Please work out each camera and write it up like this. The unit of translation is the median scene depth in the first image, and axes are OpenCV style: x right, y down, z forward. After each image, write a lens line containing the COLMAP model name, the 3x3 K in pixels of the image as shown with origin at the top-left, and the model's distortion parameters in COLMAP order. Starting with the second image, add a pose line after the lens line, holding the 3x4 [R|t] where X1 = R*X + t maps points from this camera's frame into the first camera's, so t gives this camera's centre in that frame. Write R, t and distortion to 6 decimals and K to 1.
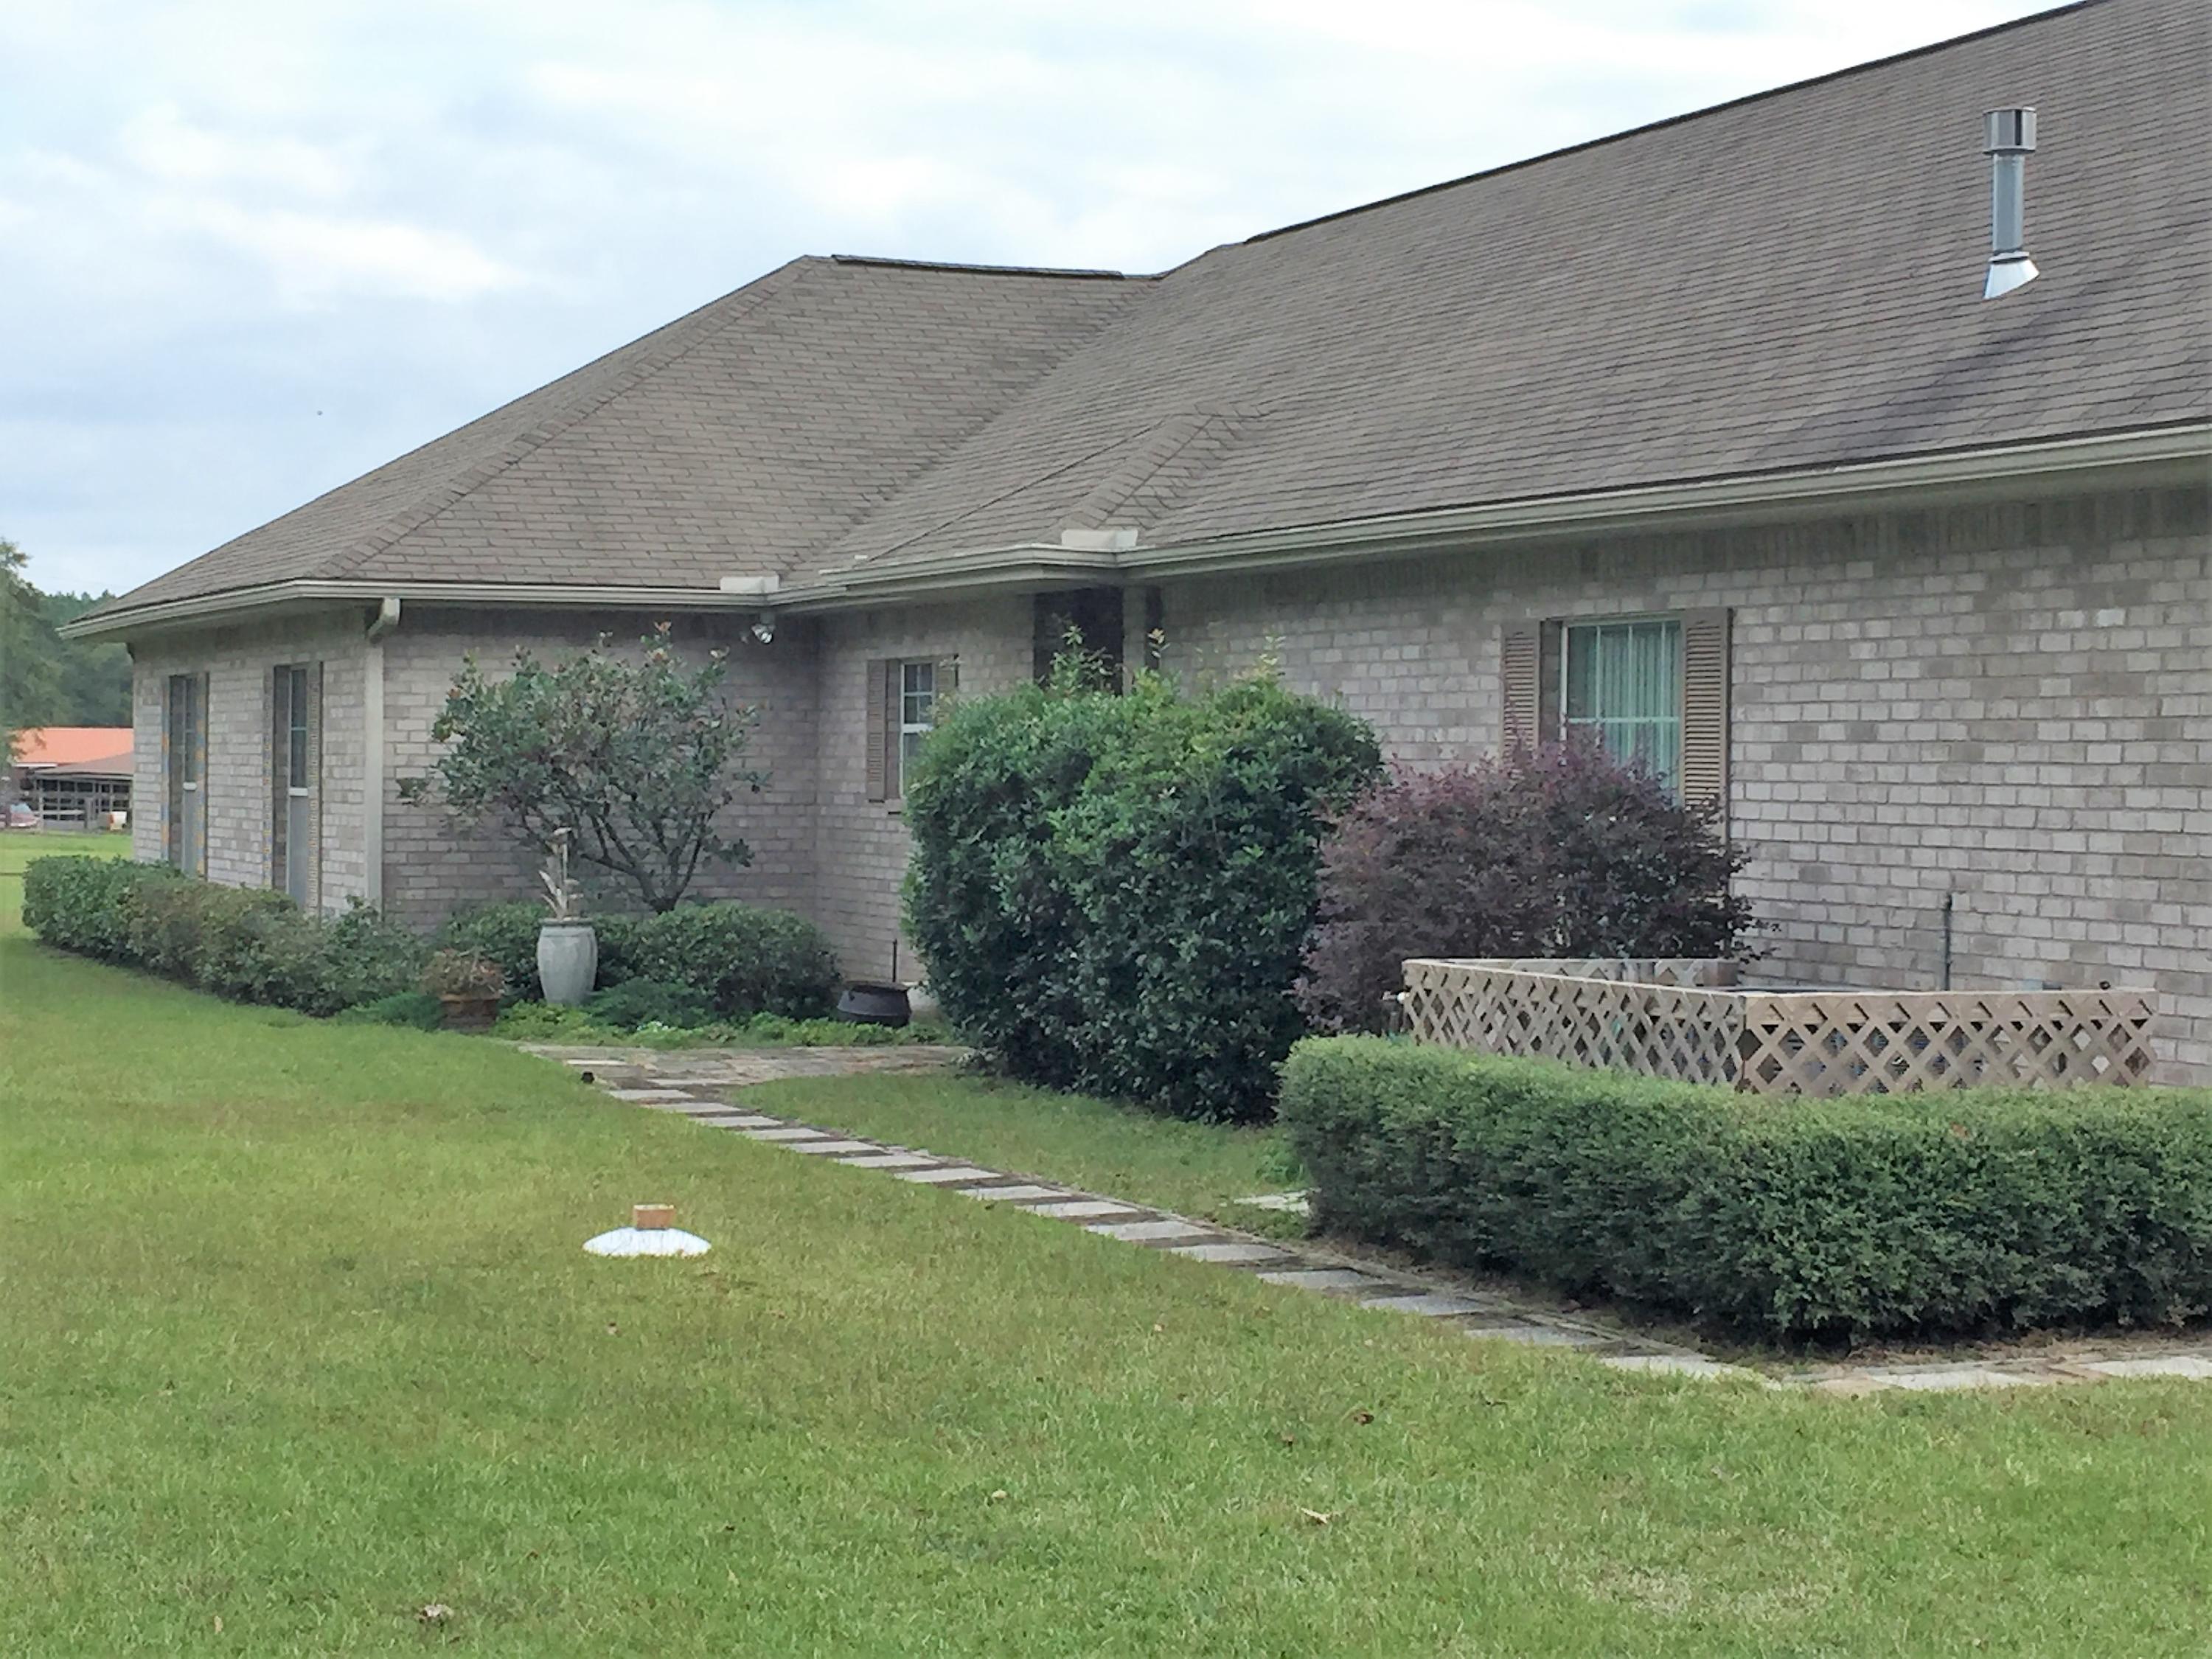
lens RADIAL K [[4075.3, 0, 1103.0], [0, 4075.3, 828.4], [0, 0, 1]] dist [0.053864, 0.000000]
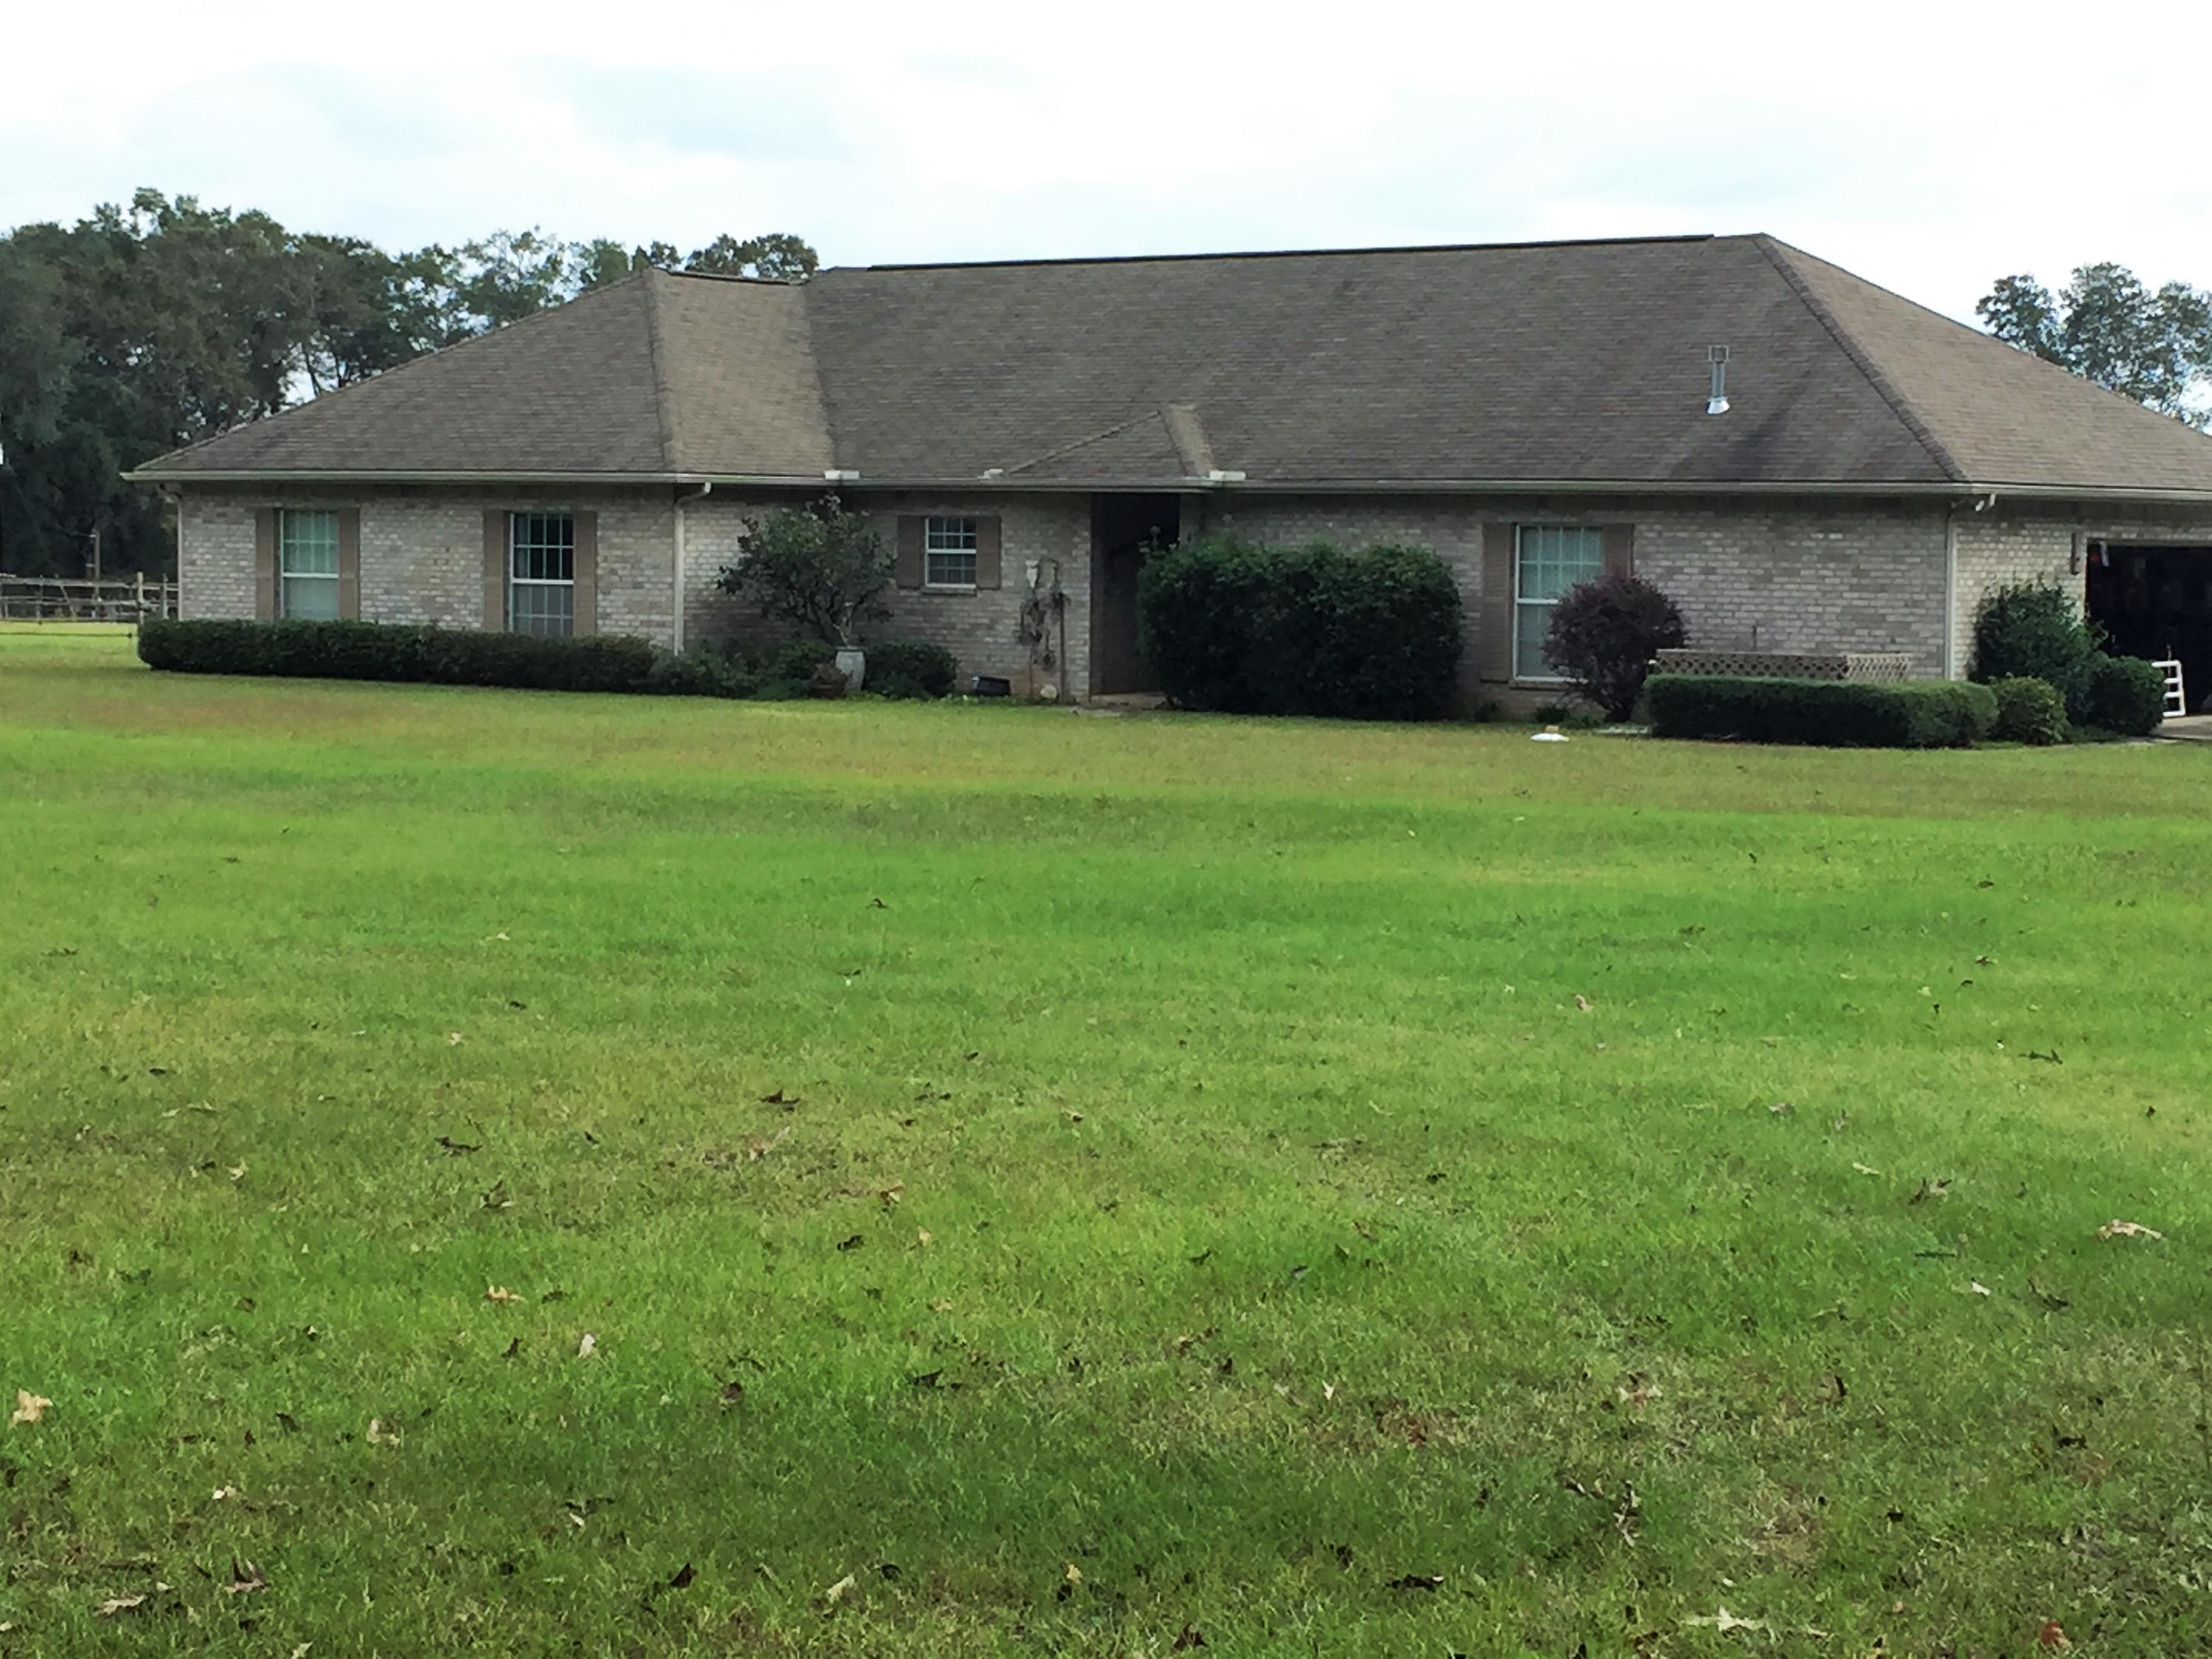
lens RADIAL K [[4171.1, 0, 1104.3], [0, 4171.1, 826.7], [0, 0, 1]] dist [0.032323, 0.000000]
pose [[0.875011, -0.026914, 0.483354, -1.612210], [-0.000772, 0.998375, 0.056987, -0.010937], [-0.484102, -0.050238, 0.873568, -1.368145]]
